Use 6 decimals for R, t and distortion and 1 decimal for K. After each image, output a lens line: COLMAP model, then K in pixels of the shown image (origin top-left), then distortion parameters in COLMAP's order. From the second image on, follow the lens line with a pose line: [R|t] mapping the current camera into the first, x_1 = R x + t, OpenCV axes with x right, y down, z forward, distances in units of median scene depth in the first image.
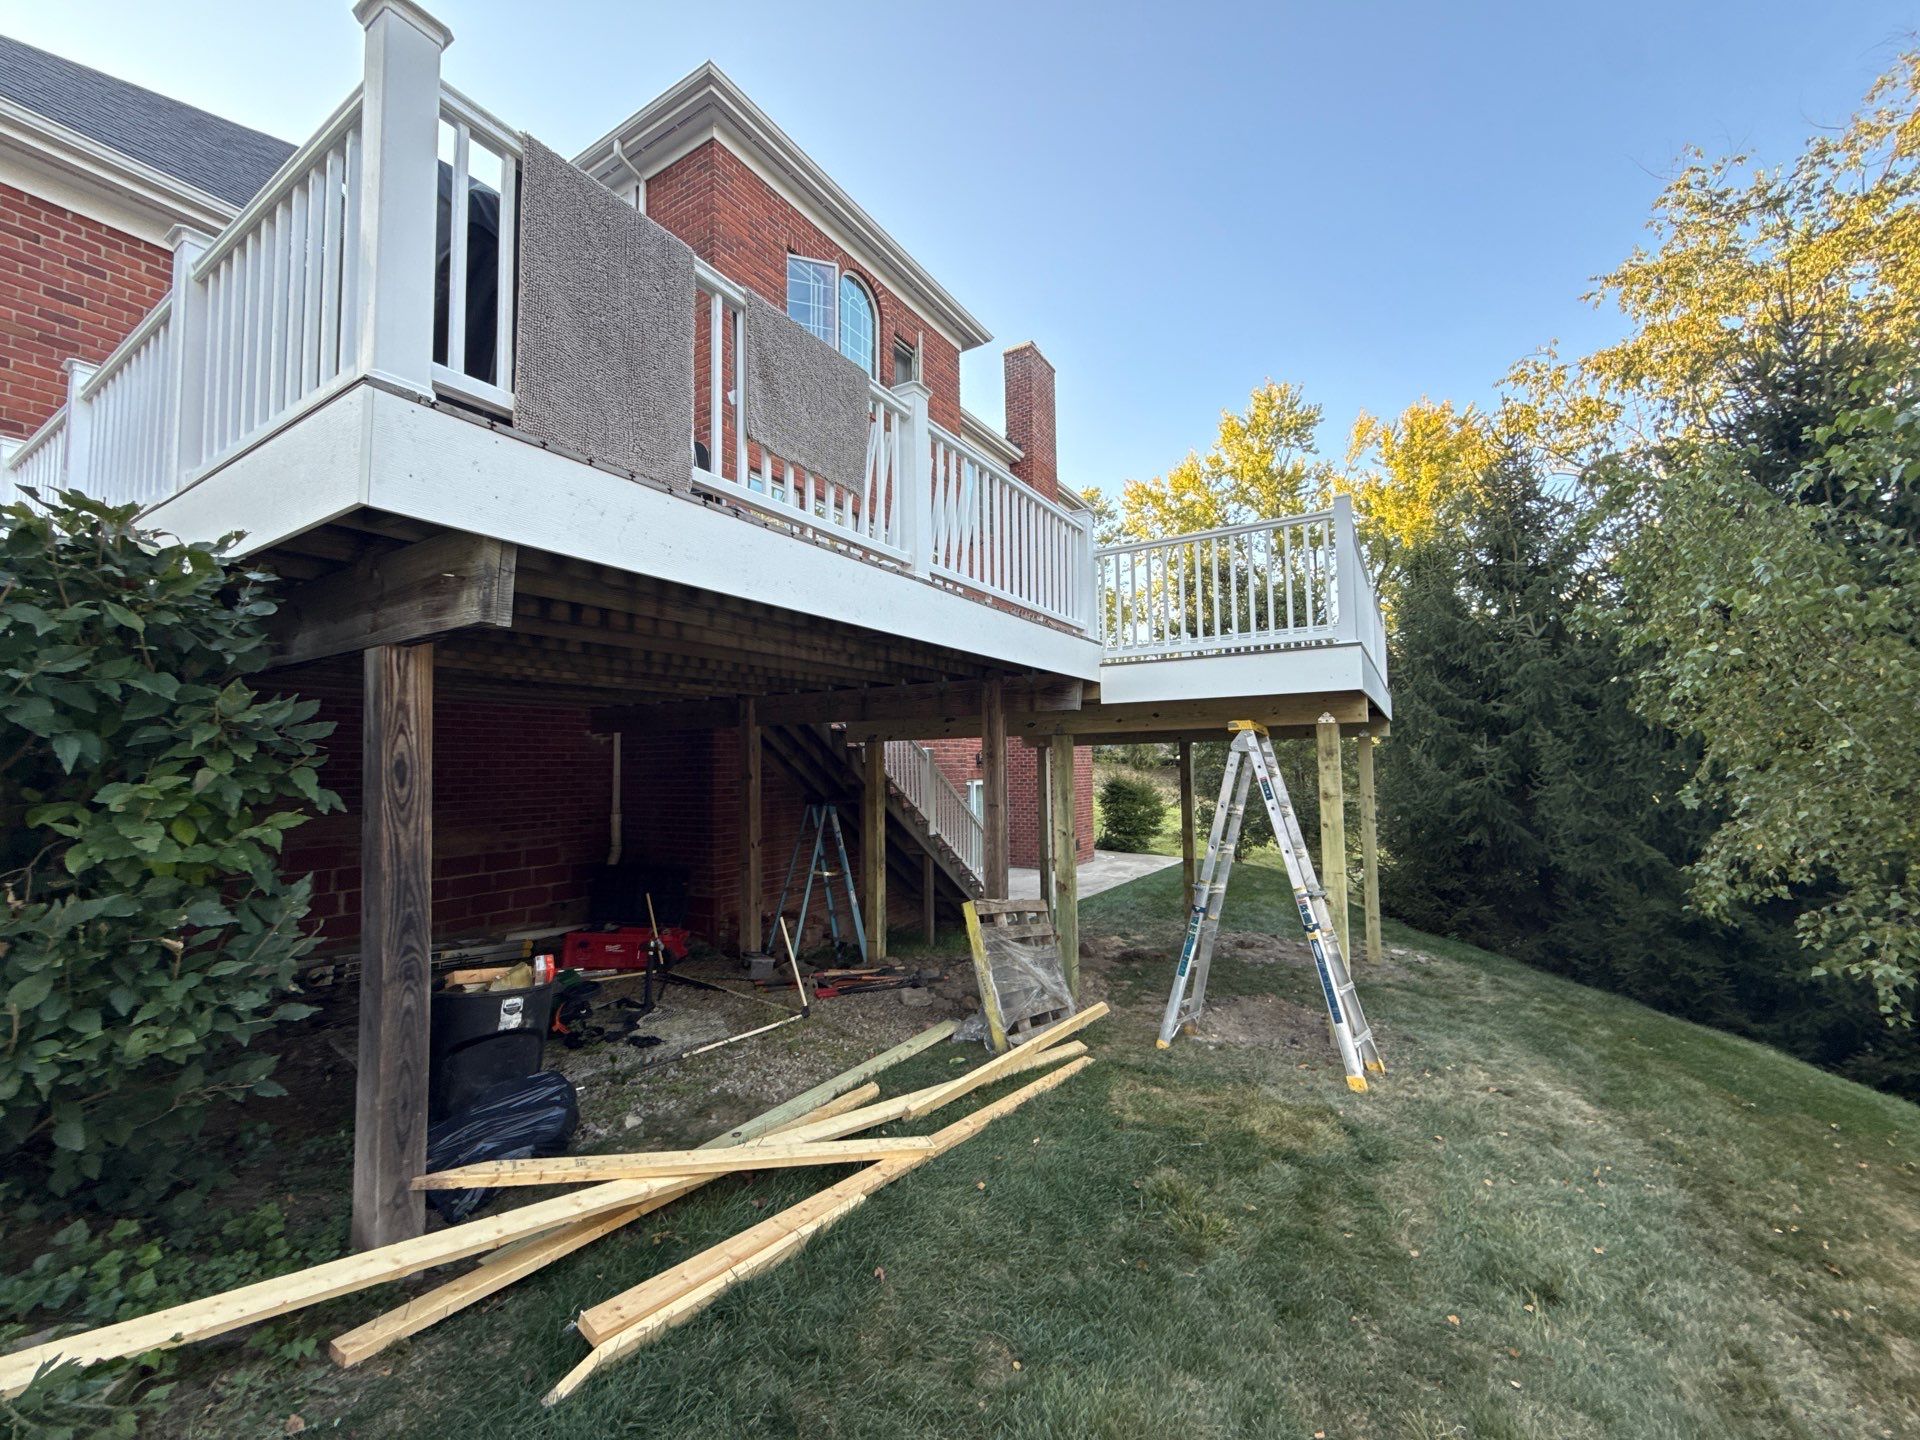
lens RADIAL K [[763.2, 0, 963.1], [0, 763.2, 720.9], [0, 0, 1]] dist [0.001908, 0.000187]
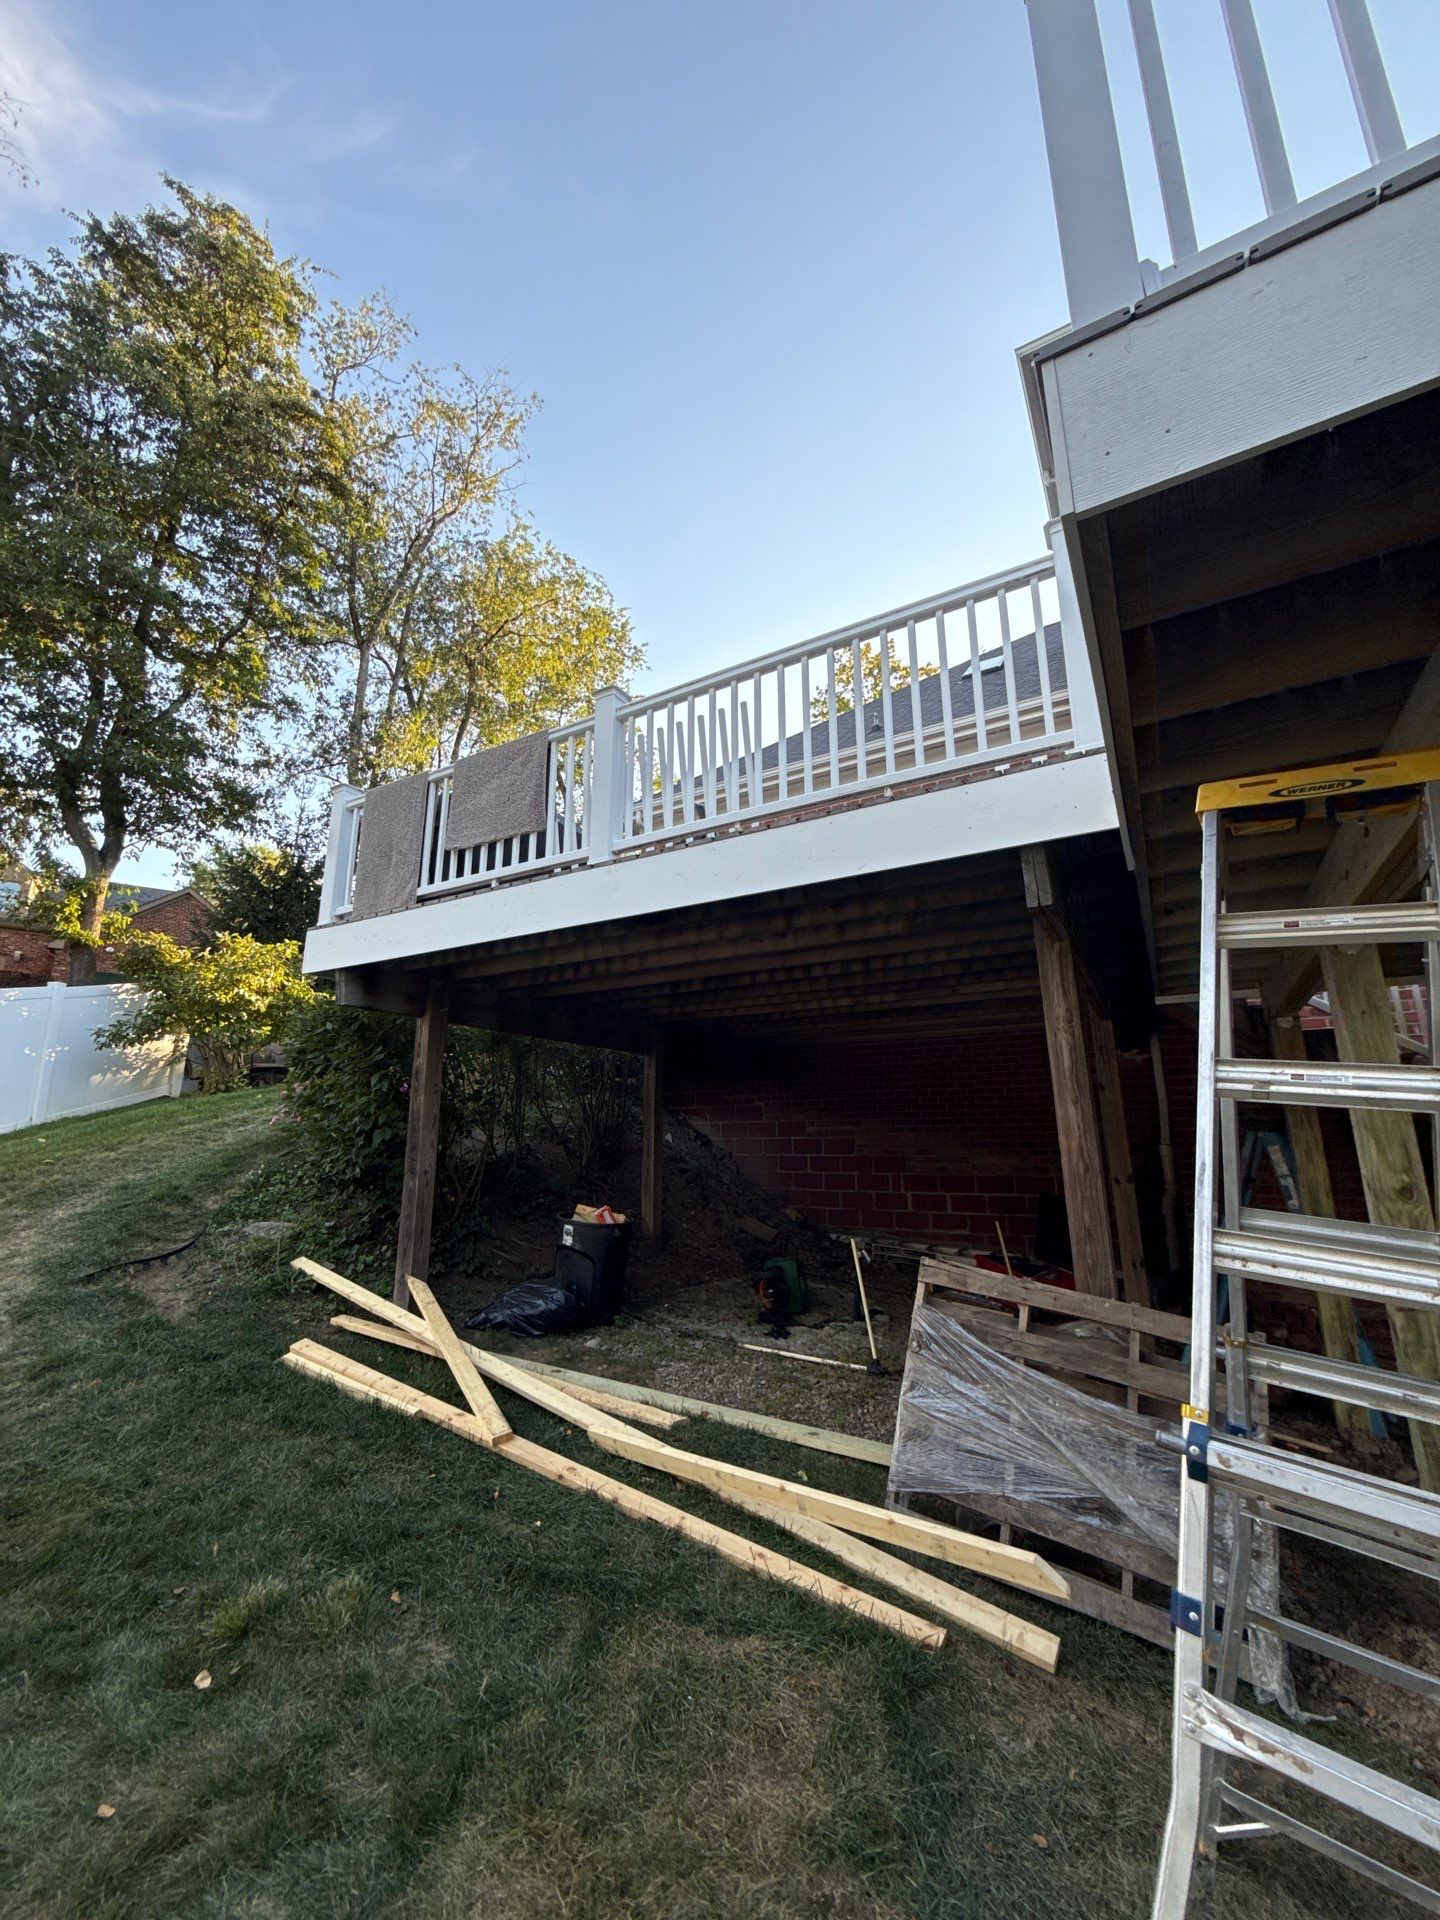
lens RADIAL K [[763.2, 0, 707.5], [0, 763.2, 961.6], [0, 0, 1]] dist [0.001908, 0.000187]
pose [[0.014708, -0.210118, -0.977565, 0.887056], [0.062624, 0.975945, -0.208827, 0.156029], [0.997929, -0.058147, 0.027513, 1.083849]]
